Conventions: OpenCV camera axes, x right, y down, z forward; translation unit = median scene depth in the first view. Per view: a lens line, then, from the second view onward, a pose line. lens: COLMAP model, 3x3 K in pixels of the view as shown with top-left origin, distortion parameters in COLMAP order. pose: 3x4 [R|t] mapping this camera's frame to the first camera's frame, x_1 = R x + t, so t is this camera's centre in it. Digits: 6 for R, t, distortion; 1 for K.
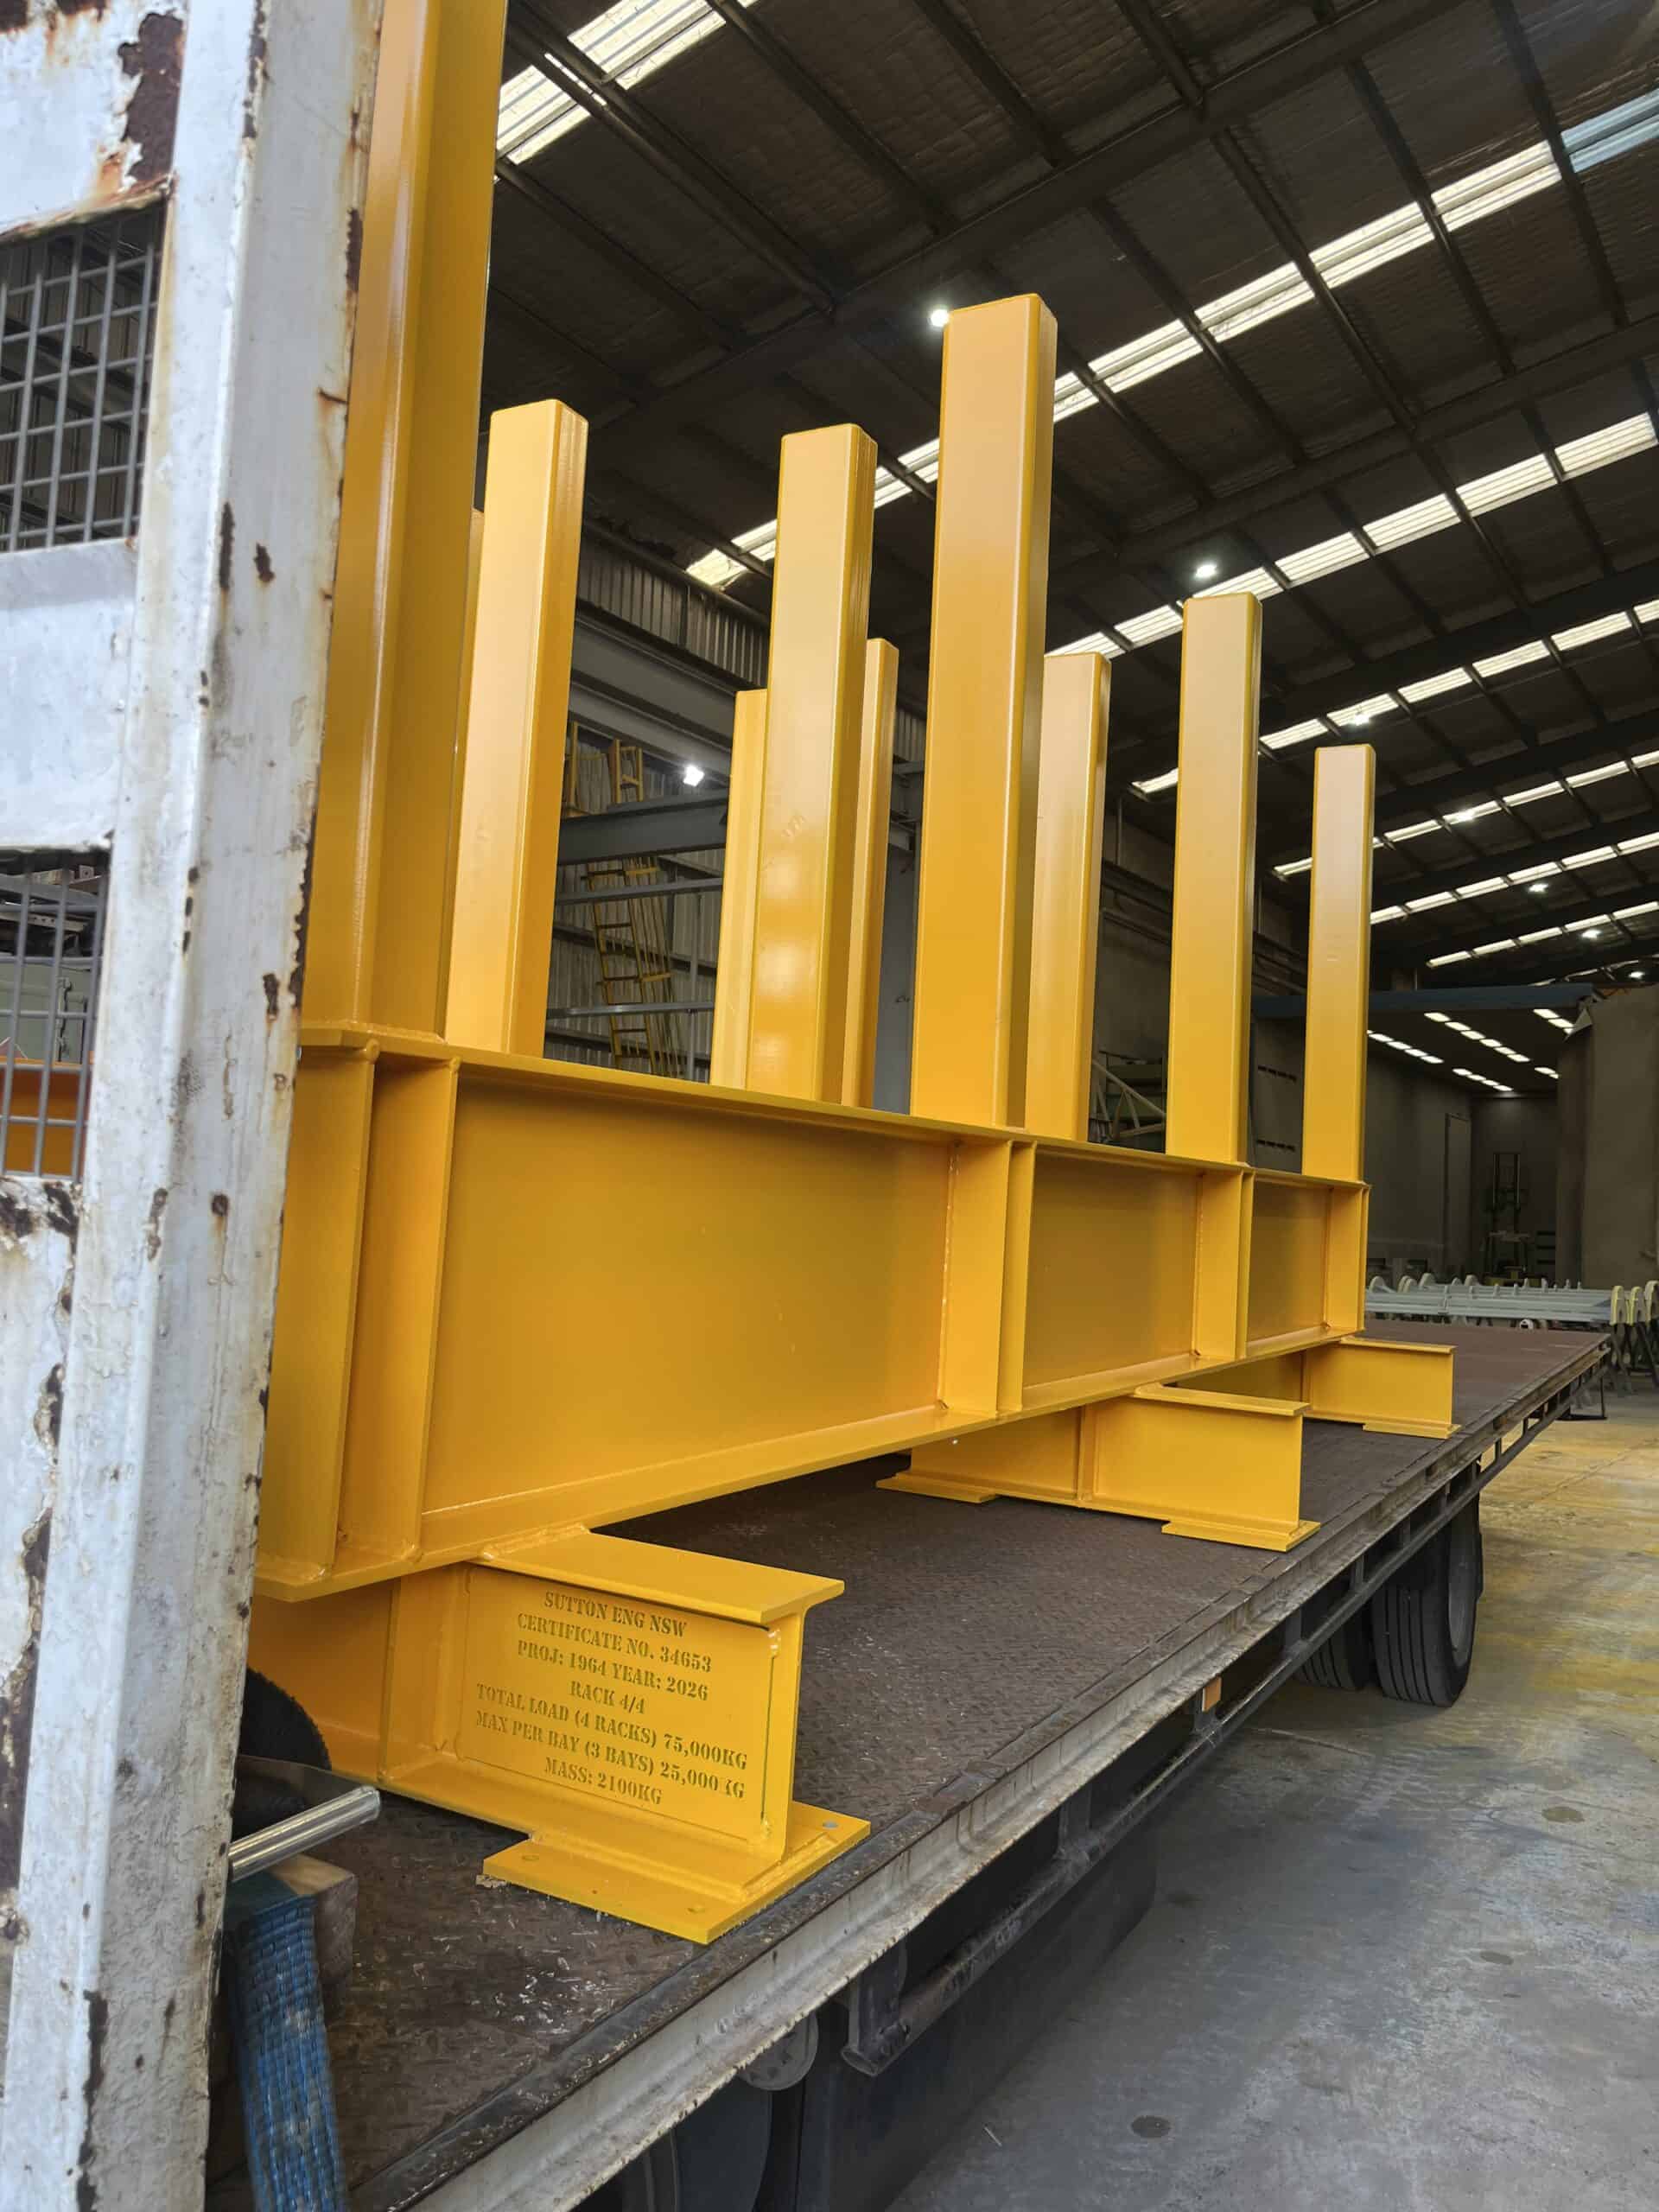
lens RADIAL K [[1690.3, 0, 829.5], [0, 1690.3, 1106.0], [0, 0, 1]] dist [0.045073, -0.079784]
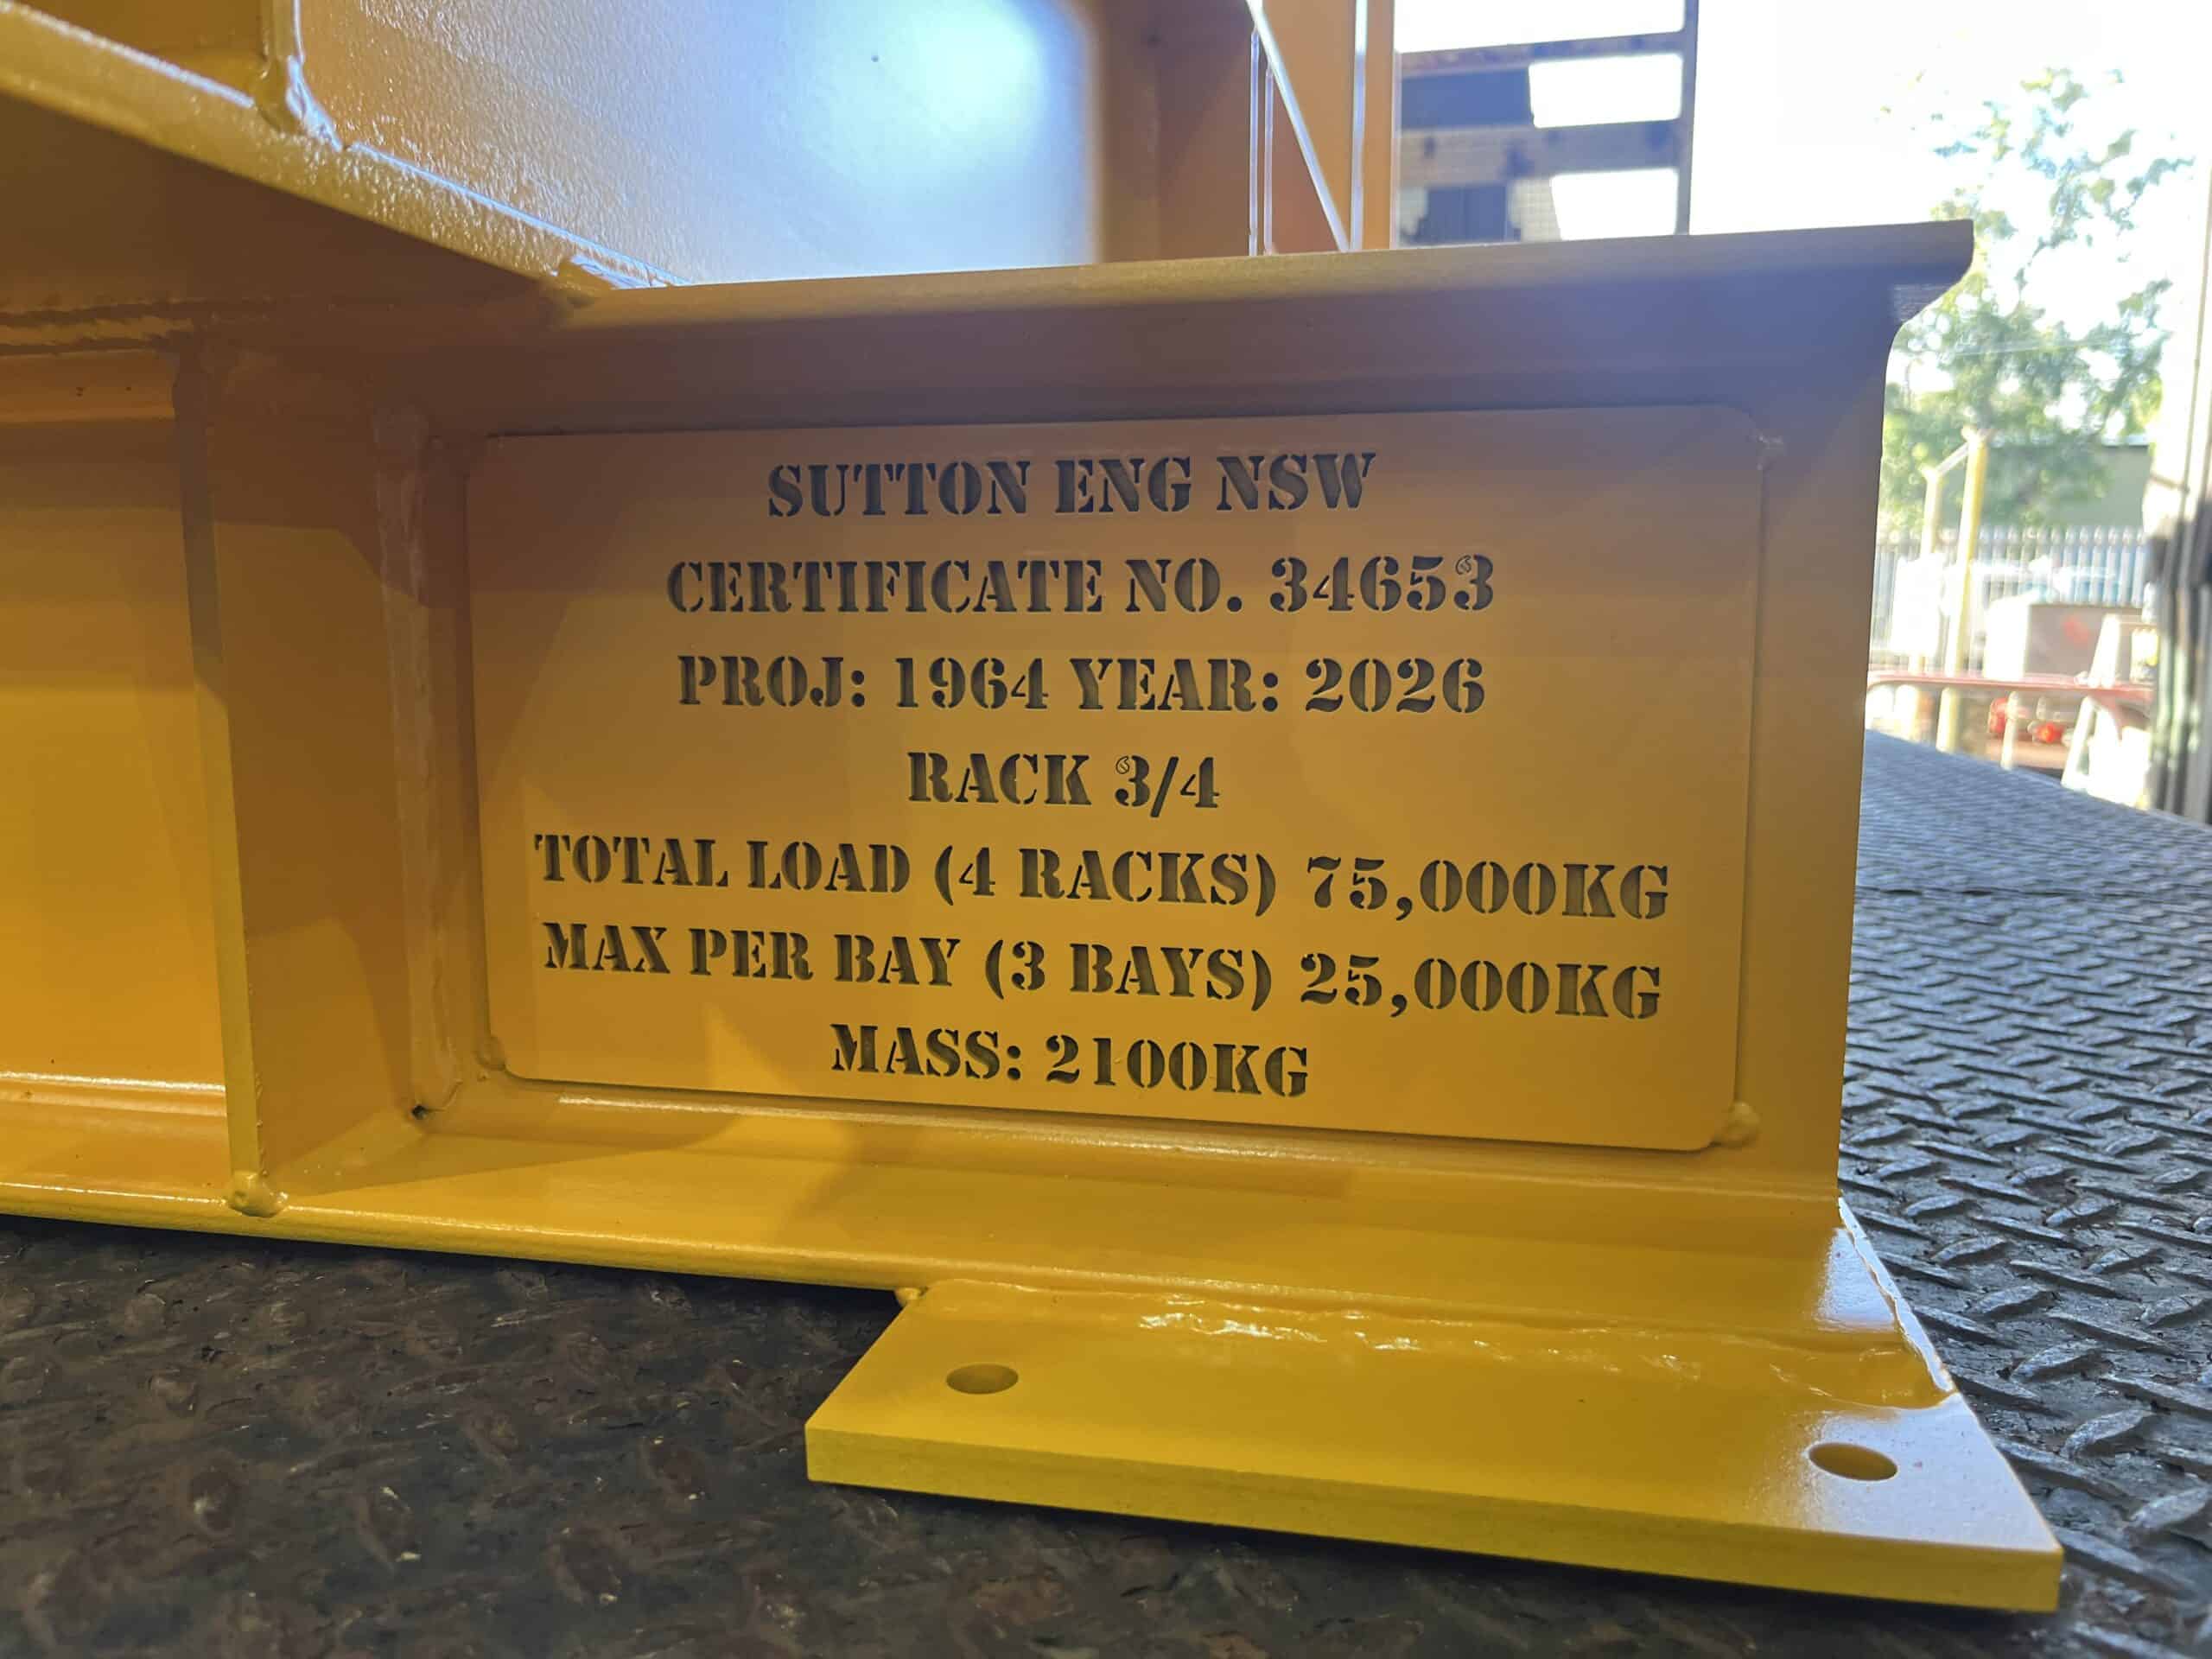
lens RADIAL K [[1690.3, 0, 1106.0], [0, 1690.3, 829.5], [0, 0, 1]] dist [0.045073, -0.079784]
pose [[0.950291, -0.104768, 0.293208, -0.208293], [0.052748, 0.982248, 0.180016, 0.306642], [-0.306863, -0.155601, 0.938948, 0.732188]]
